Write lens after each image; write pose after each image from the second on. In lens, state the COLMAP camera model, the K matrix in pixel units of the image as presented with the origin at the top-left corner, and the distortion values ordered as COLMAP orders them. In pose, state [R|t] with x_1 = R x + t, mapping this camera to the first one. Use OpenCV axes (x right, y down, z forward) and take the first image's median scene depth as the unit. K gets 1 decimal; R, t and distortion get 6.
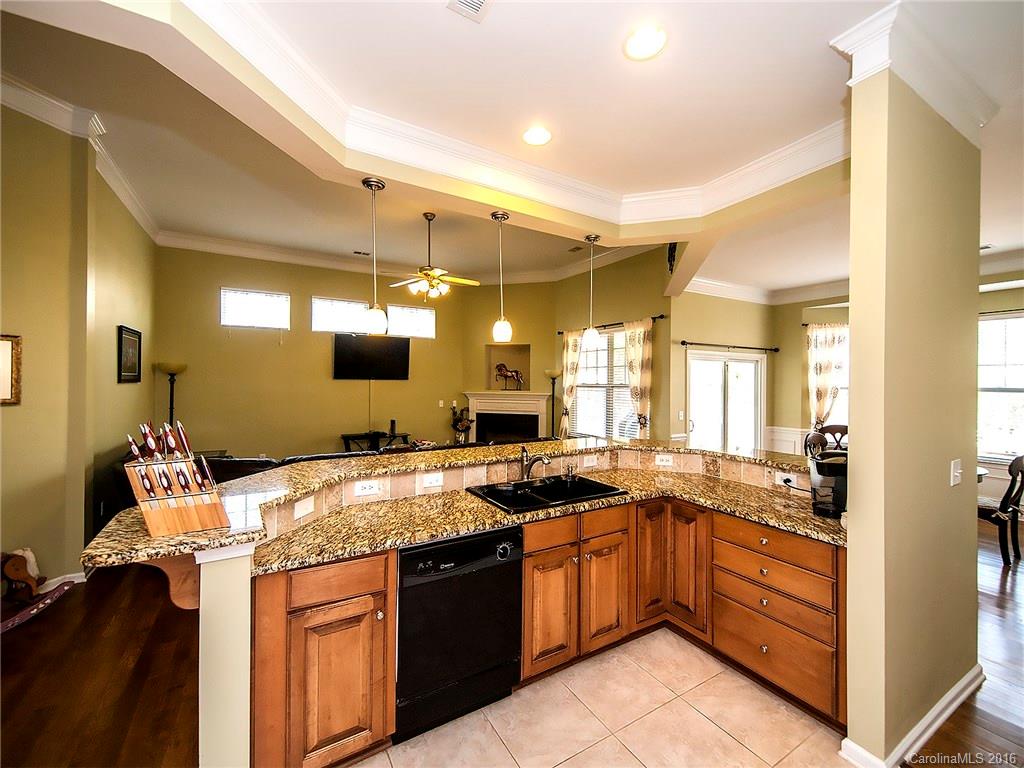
lens RADIAL K [[420.0, 0, 506.1], [0, 420.0, 376.0], [0, 0, 1]] dist [0.017085, -0.010845]
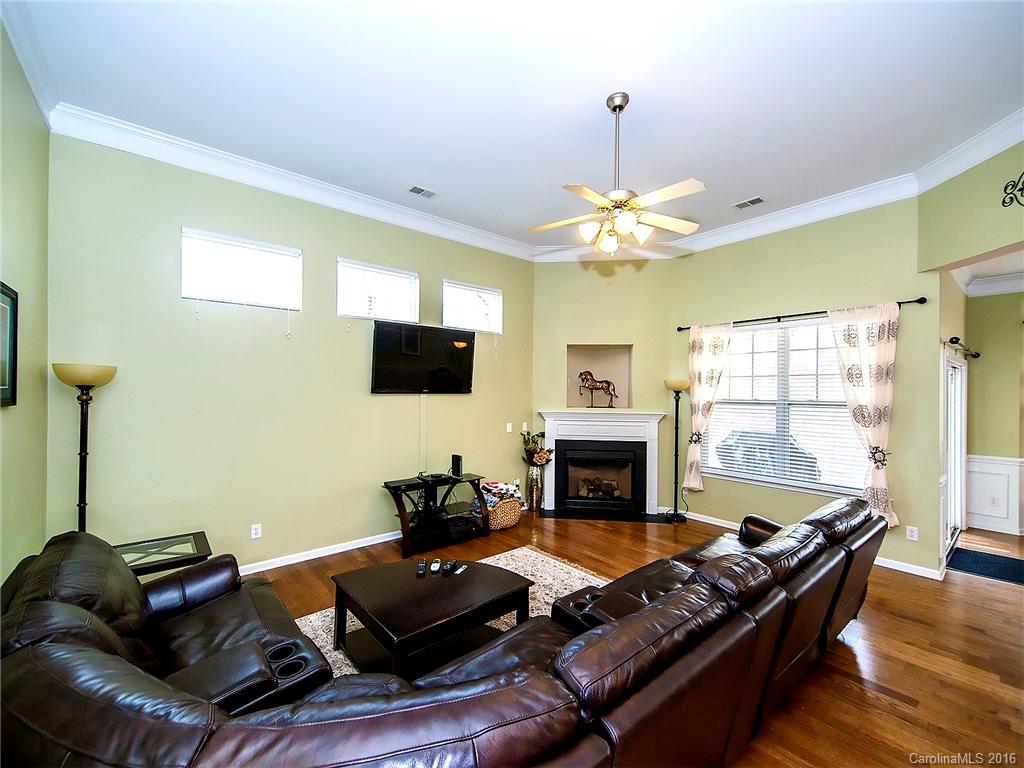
lens RADIAL K [[418.7, 0, 500.5], [0, 418.7, 386.6], [0, 0, 1]] dist [0.002128, 0.000053]
pose [[0.987977, 0.000969, 0.154600, -0.317199], [-0.001556, 0.999992, 0.003677, -0.005357], [-0.154596, -0.003873, 0.987970, 0.360661]]
